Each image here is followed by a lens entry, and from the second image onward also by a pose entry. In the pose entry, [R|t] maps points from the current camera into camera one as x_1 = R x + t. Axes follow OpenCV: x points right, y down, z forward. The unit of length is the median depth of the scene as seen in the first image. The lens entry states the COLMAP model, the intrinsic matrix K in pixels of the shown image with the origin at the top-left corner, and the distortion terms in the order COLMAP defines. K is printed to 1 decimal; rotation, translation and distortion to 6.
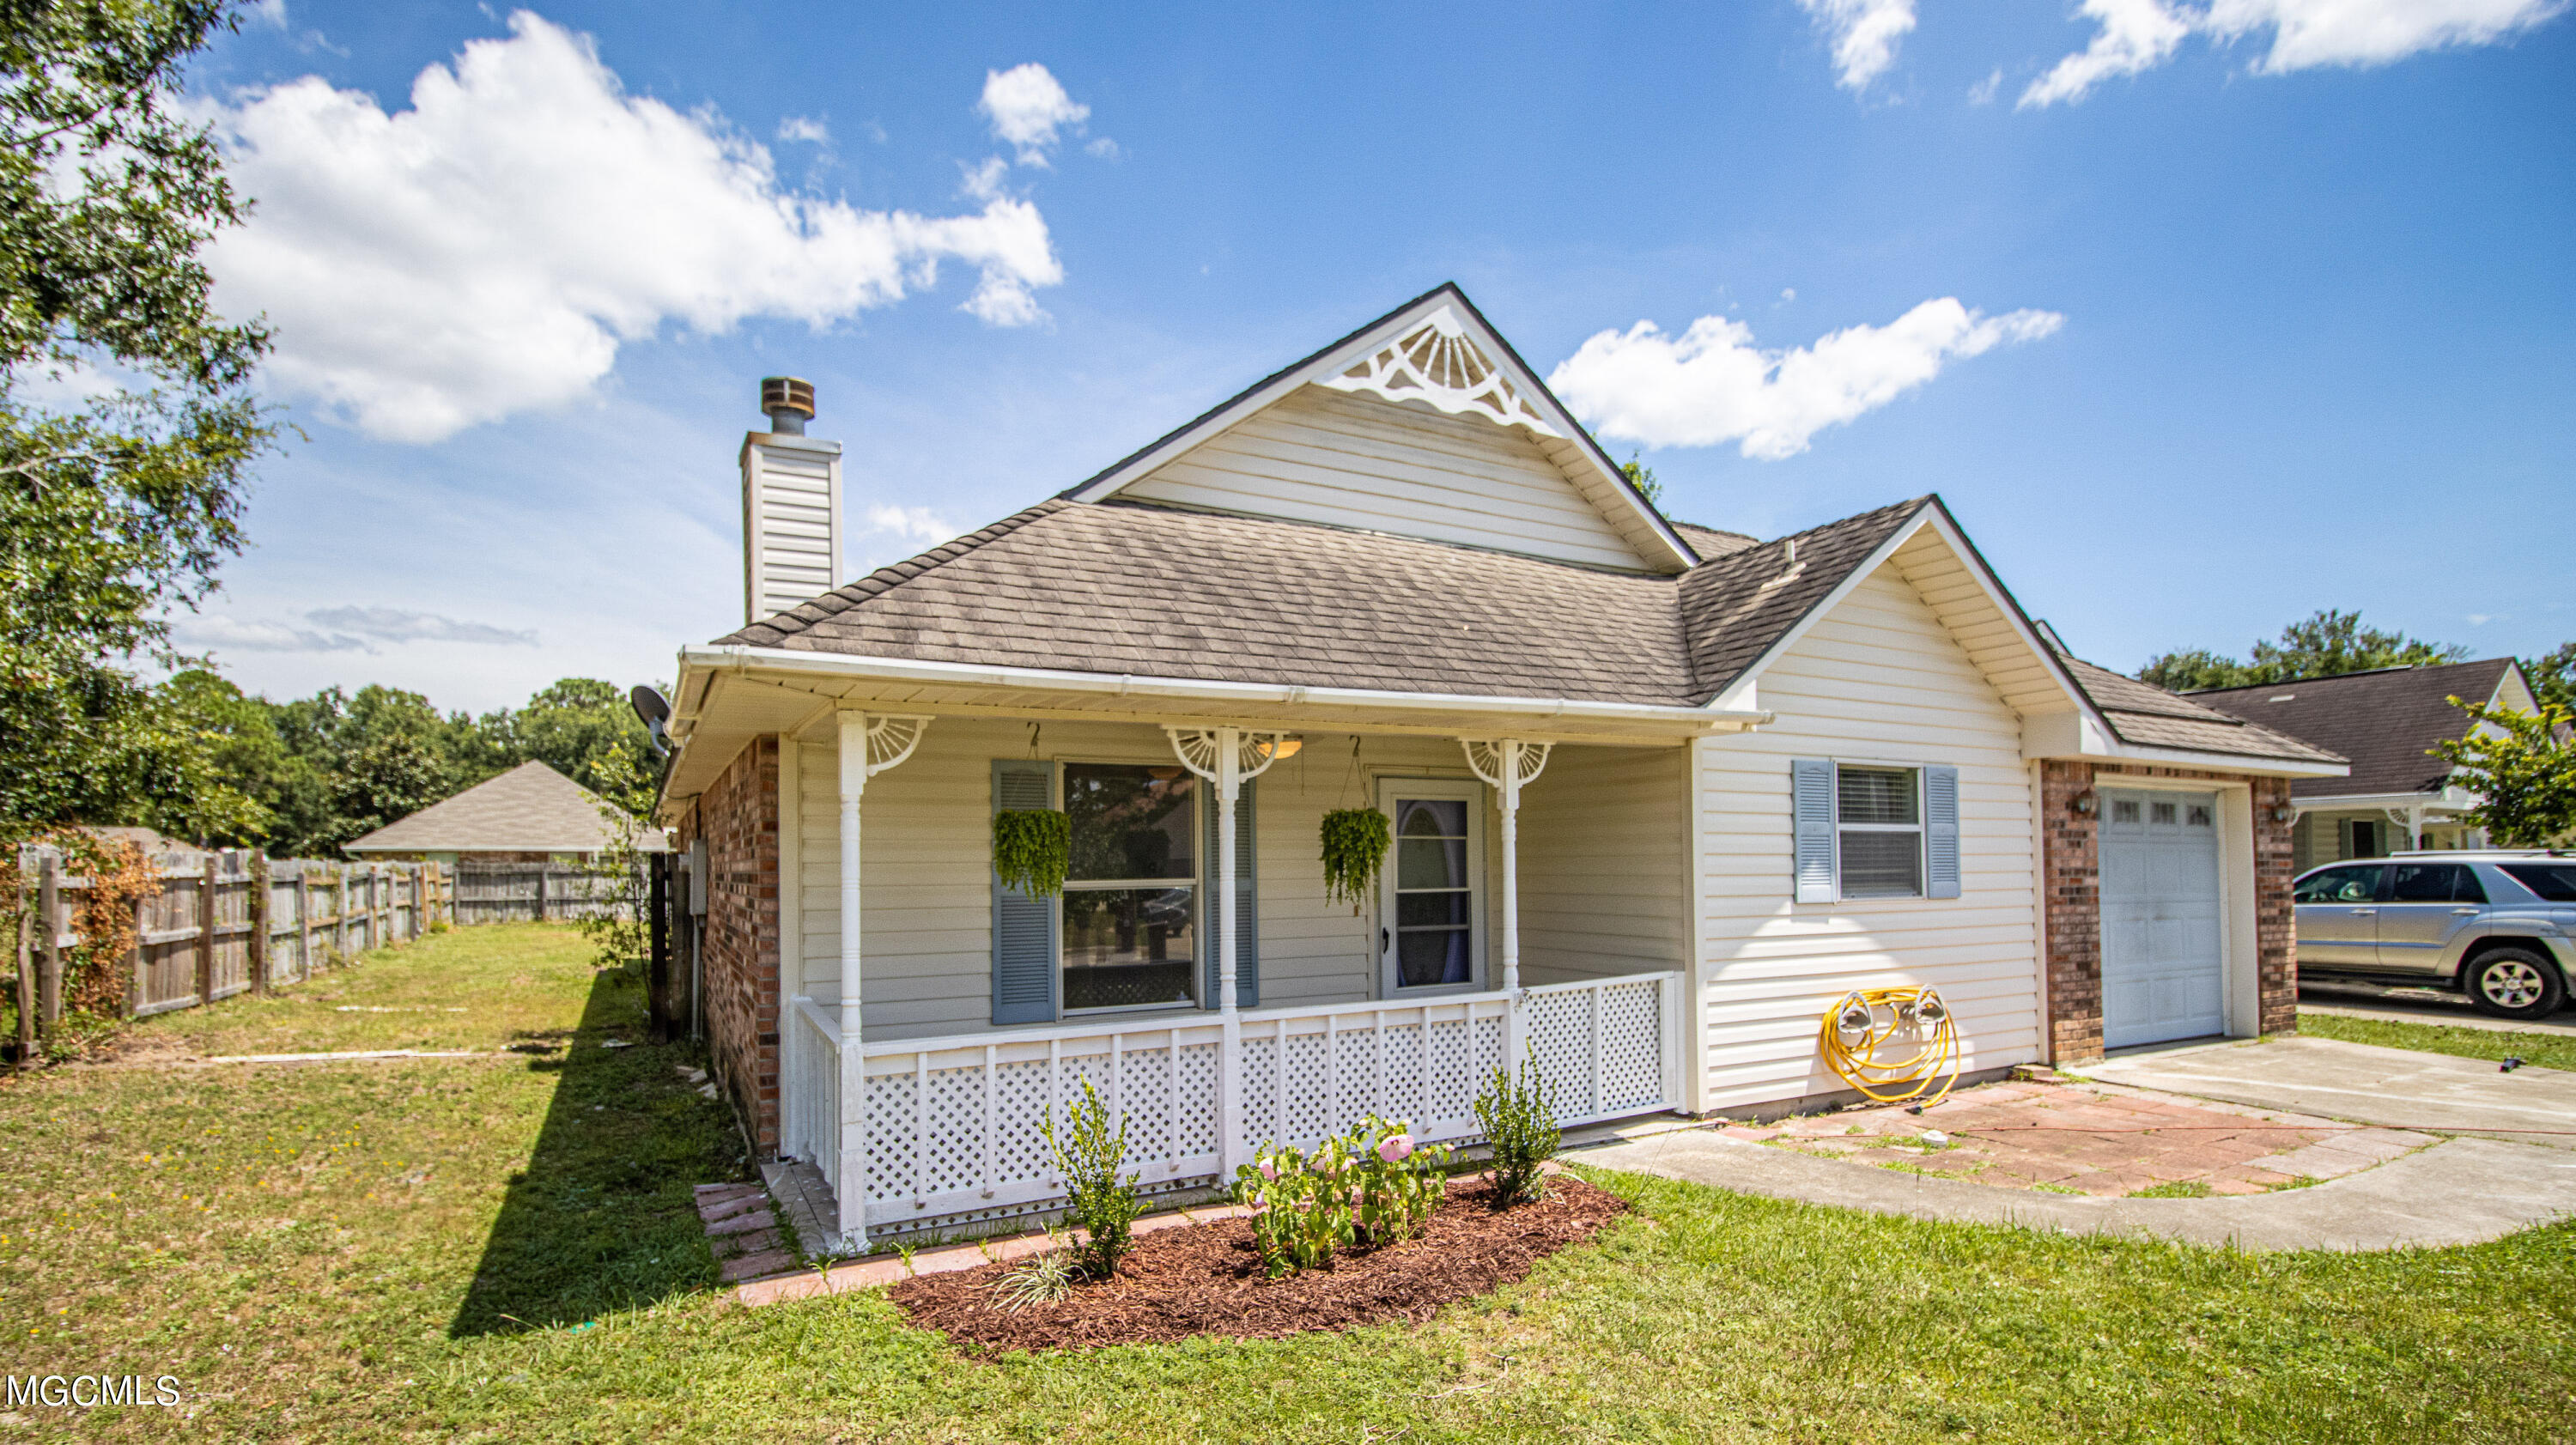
lens RADIAL K [[1196.8, 0, 1274.7], [0, 1196.8, 705.3], [0, 0, 1]] dist [-0.000075, -0.014863]
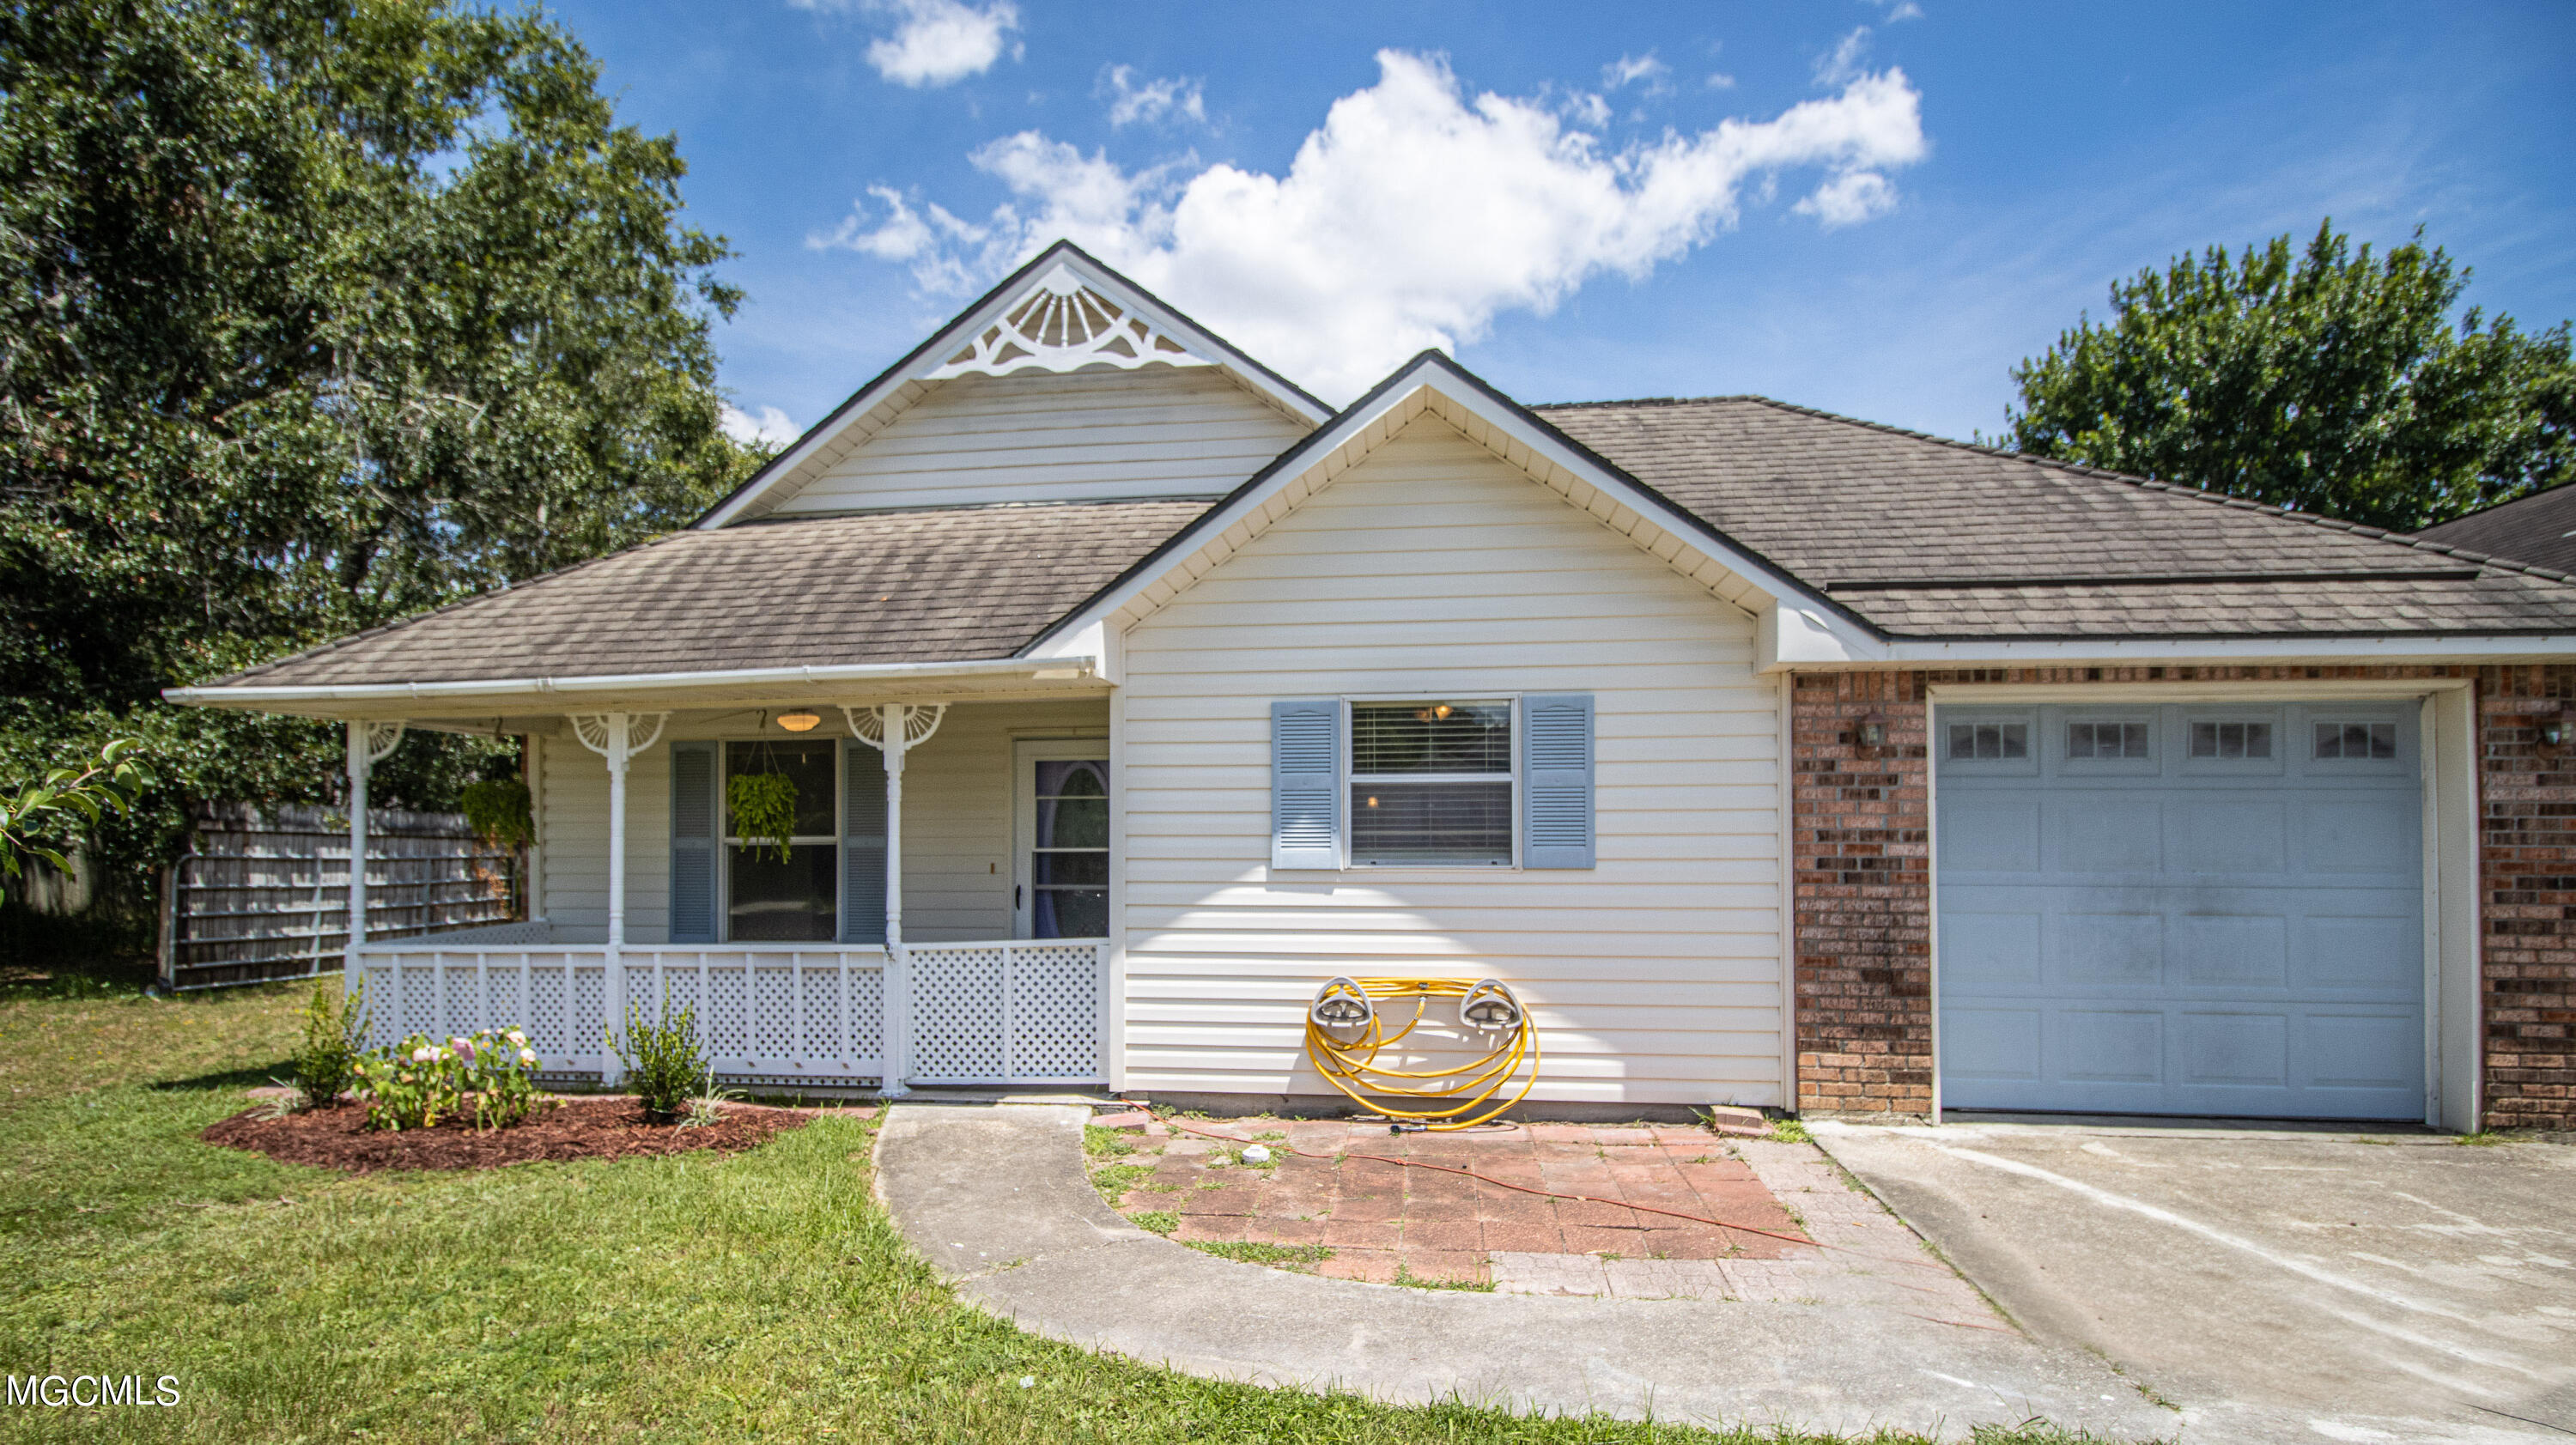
lens RADIAL K [[1264.7, 0, 1342.0], [0, 1264.7, 671.4], [0, 0, 1]] dist [0.009758, -0.019438]
pose [[0.807642, -0.070087, -0.585493, 0.940160], [0.077759, 0.996899, -0.012072, 0.035633], [0.584523, -0.035777, 0.810588, 0.273185]]
